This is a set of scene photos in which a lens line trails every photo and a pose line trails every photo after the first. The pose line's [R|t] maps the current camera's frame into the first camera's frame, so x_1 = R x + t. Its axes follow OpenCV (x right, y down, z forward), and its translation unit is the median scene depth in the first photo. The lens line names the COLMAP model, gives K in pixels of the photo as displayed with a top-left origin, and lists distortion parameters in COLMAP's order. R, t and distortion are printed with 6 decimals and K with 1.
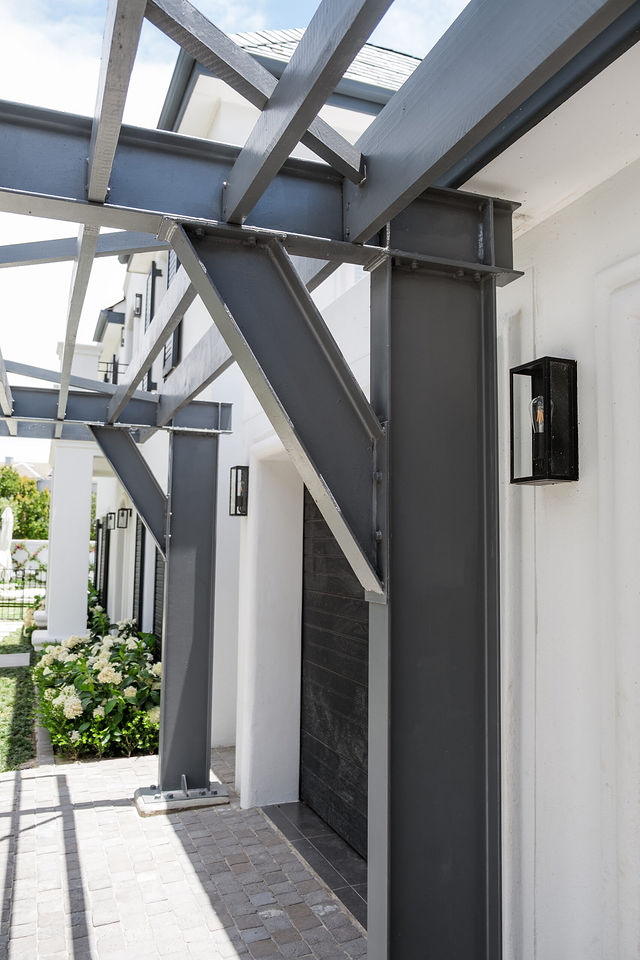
lens RADIAL K [[748.3, 0, 320.0], [0, 748.3, 480.0], [0, 0, 1]] dist [-0.039146, 0.002220]
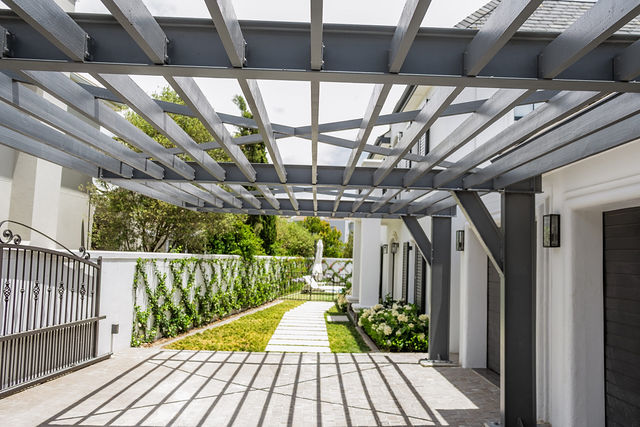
lens RADIAL K [[498.8, 0, 320.0], [0, 498.8, 213.5], [0, 0, 1]] dist [-0.039146, 0.002220]
pose [[0.934583, -0.013453, -0.355490, 0.040624], [0.009578, 0.999874, -0.012659, -0.056098], [0.355616, 0.008426, 0.934594, -0.662007]]
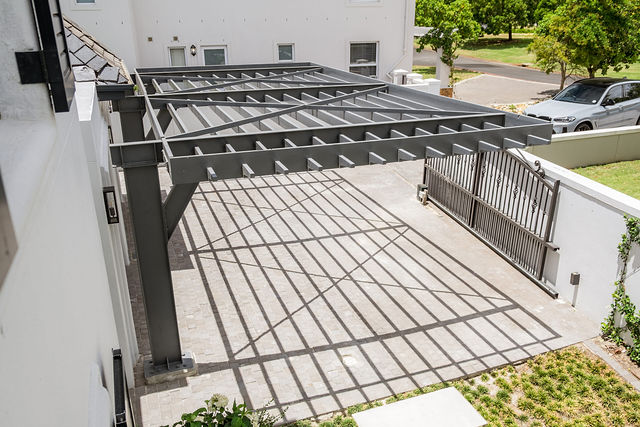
lens RADIAL K [[530.2, 0, 320.0], [0, 530.2, 213.5], [0, 0, 1]] dist [-0.000265, 0.000588]
pose [[-0.999880, -0.014720, 0.004884, -0.537634], [-0.012739, 0.959103, 0.282772, -0.270117], [-0.008846, 0.282675, -0.959175, 2.071607]]
